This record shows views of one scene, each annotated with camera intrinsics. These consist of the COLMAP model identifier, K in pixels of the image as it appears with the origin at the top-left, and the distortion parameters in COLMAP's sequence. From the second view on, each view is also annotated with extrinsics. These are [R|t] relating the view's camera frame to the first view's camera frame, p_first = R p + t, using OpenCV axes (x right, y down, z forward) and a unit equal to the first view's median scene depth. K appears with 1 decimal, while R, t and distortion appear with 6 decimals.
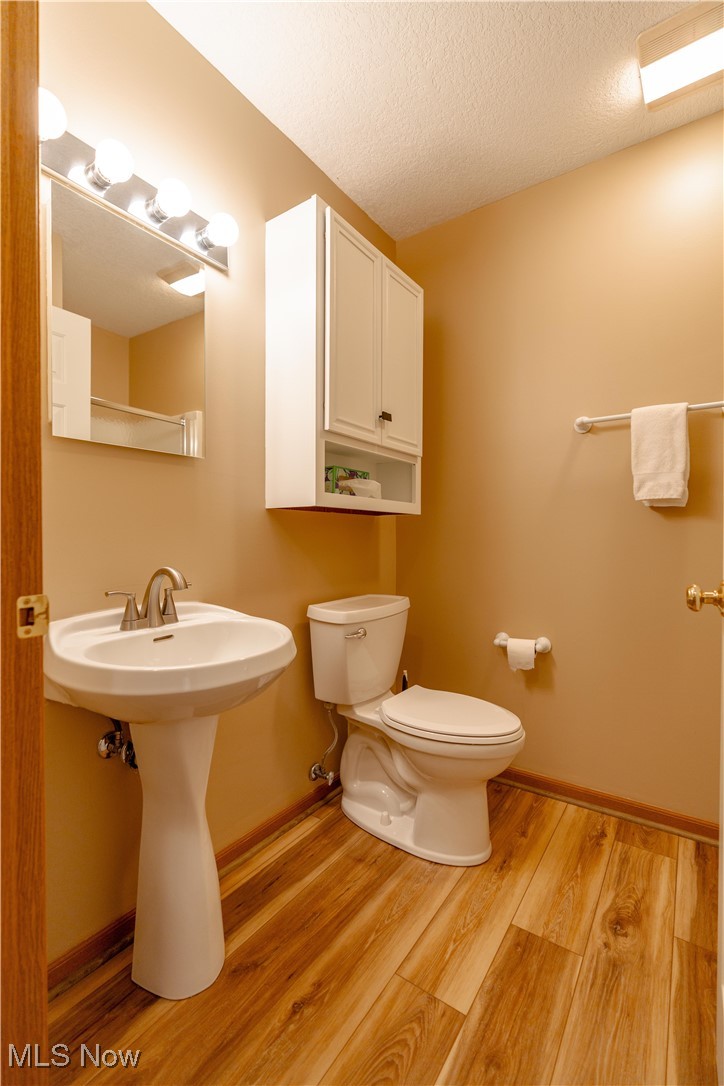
lens RADIAL K [[484.2, 0, 365.1], [0, 484.2, 540.5], [0, 0, 1]] dist [-0.002833, 0.000169]
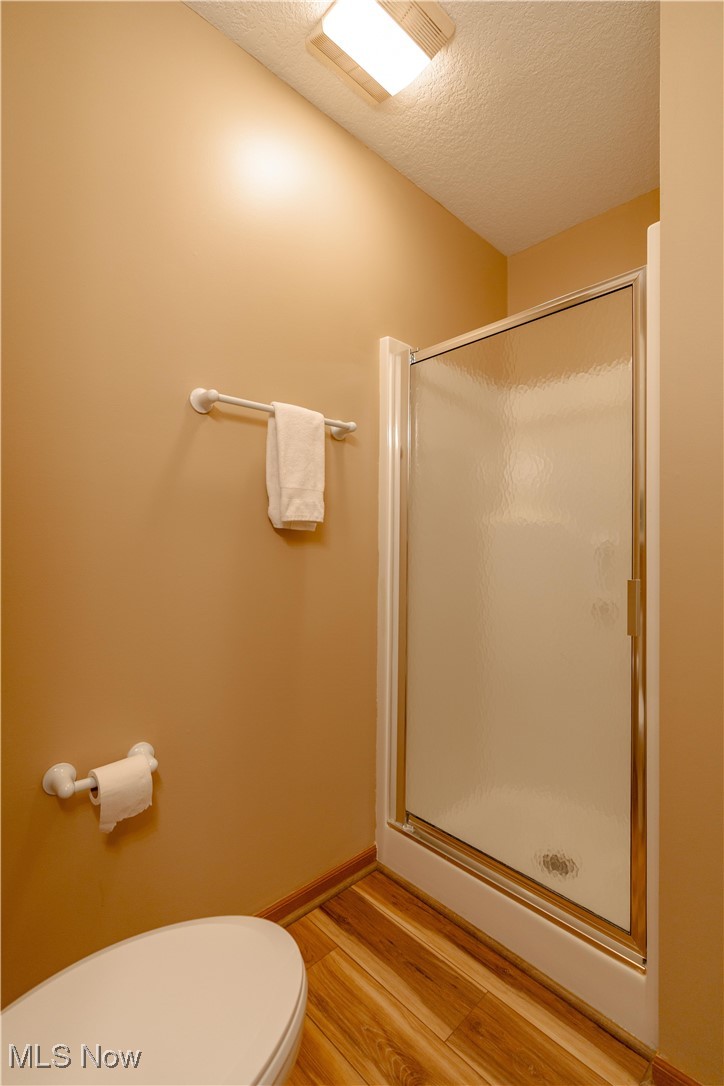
lens RADIAL K [[484.2, 0, 365.1], [0, 484.2, 540.5], [0, 0, 1]] dist [-0.002833, 0.000169]
pose [[0.207484, 0.009385, 0.978193, -0.177257], [0.002314, 0.999946, -0.010085, -0.044408], [-0.978236, 0.004356, 0.207451, 0.733207]]
